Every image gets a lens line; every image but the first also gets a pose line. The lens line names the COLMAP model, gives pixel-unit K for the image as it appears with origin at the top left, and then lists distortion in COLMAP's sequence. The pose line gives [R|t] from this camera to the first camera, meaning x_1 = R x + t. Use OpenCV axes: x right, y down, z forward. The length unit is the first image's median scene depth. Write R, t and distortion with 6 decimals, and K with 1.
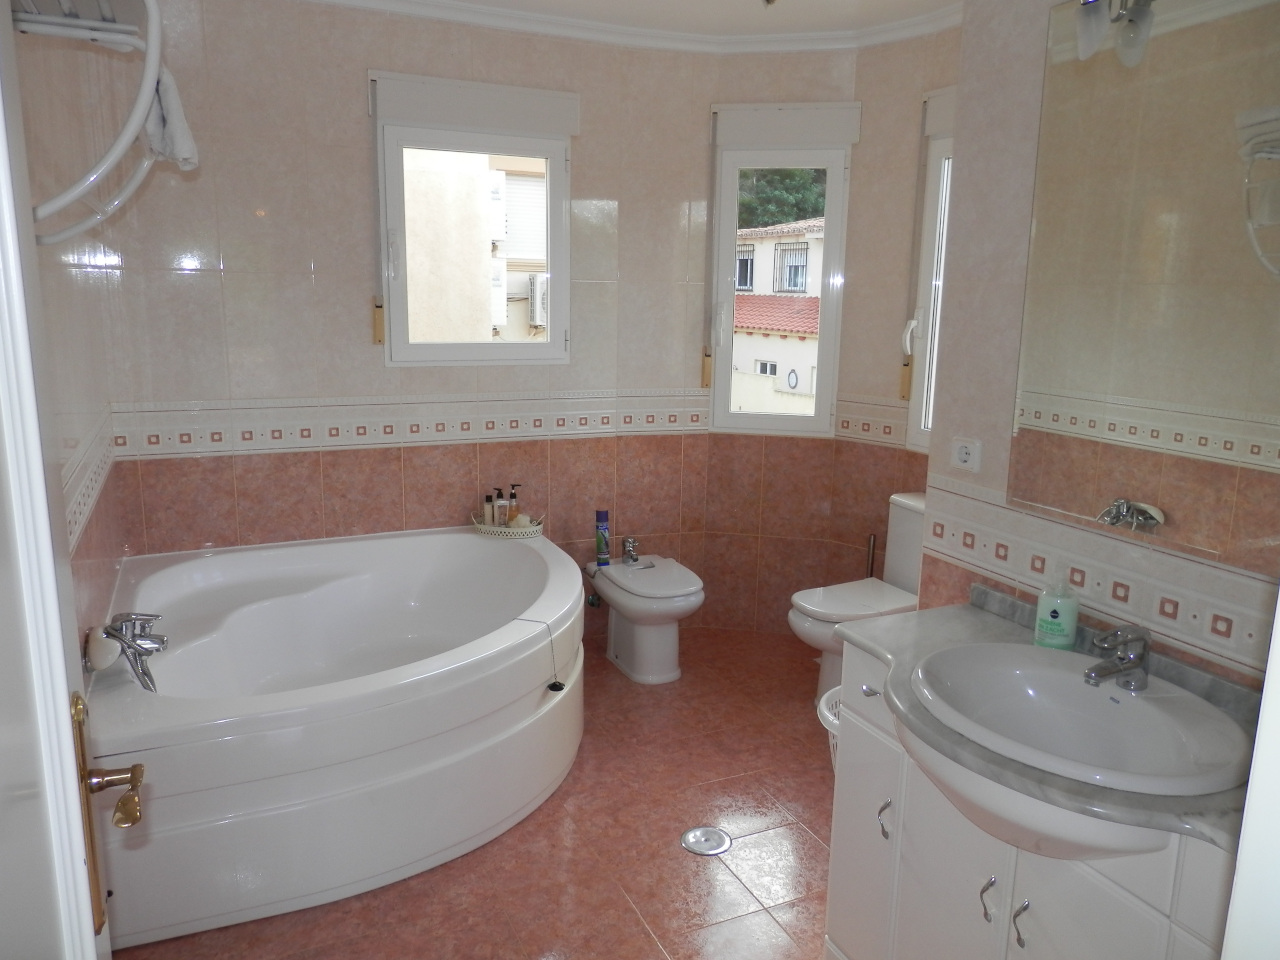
lens RADIAL K [[951.9, 0, 640.0], [0, 951.9, 480.0], [0, 0, 1]] dist [0.000512, -0.003133]
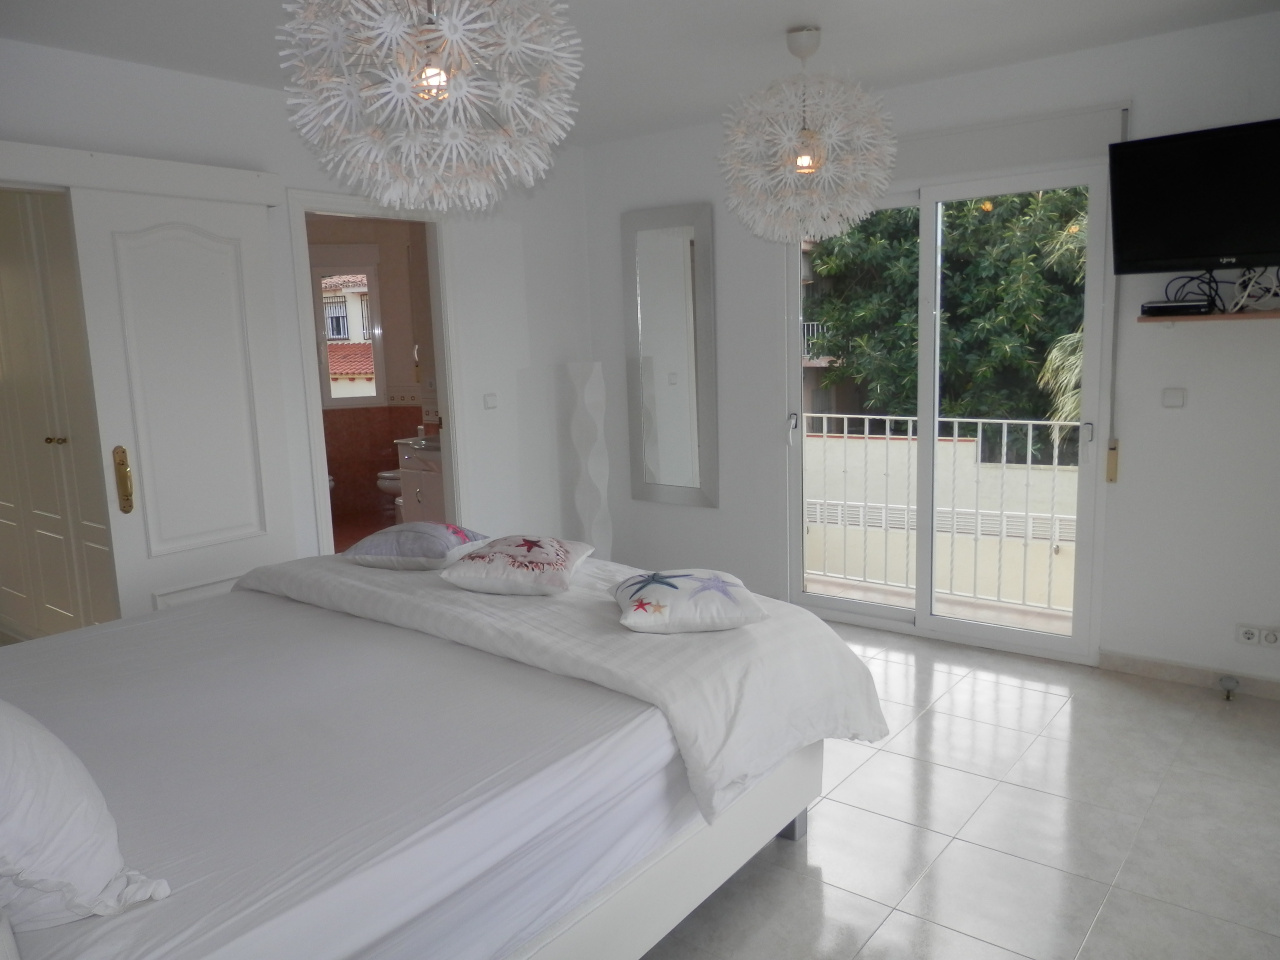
lens RADIAL K [[951.9, 0, 640.0], [0, 951.9, 480.0], [0, 0, 1]] dist [0.000512, -0.003133]
pose [[0.890958, -0.120463, 0.437815, -0.164637], [0.140447, 0.989997, -0.013417, 0.158779], [-0.431819, 0.073444, 0.898965, -0.766633]]
